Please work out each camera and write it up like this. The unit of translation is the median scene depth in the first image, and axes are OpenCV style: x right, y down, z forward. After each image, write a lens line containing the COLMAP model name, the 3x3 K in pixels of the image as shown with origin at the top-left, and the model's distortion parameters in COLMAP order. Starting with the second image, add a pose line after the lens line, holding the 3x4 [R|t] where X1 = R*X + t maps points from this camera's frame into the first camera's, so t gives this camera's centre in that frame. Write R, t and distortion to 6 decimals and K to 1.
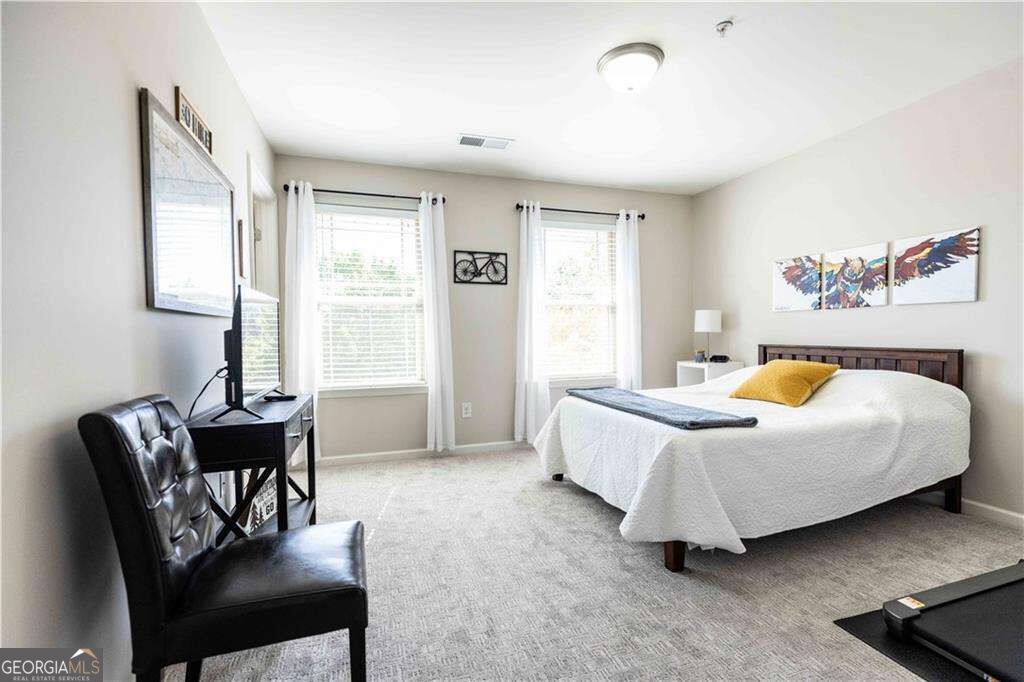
lens RADIAL K [[455.5, 0, 513.3], [0, 455.5, 343.7], [0, 0, 1]] dist [-0.004476, -0.000678]
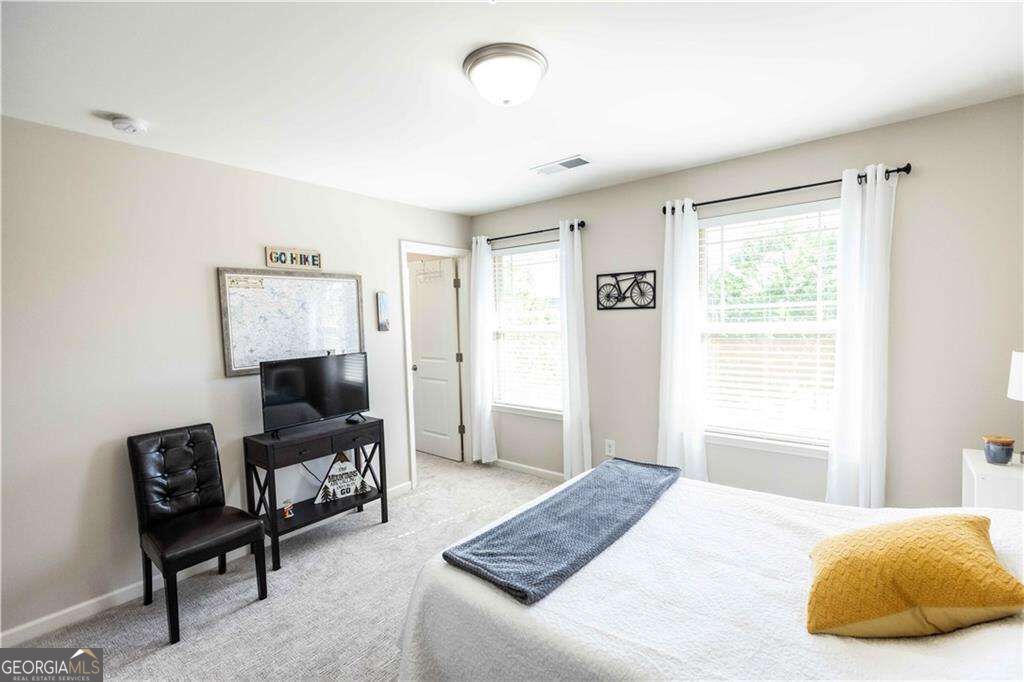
lens RADIAL K [[455.5, 0, 513.7], [0, 455.5, 341.8], [0, 0, 1]] dist [-0.004476, -0.000678]
pose [[0.545052, 0.040360, -0.837430, 0.550600], [0.005753, 0.998637, 0.051873, -0.116038], [0.838383, -0.033091, 0.544077, 0.343559]]
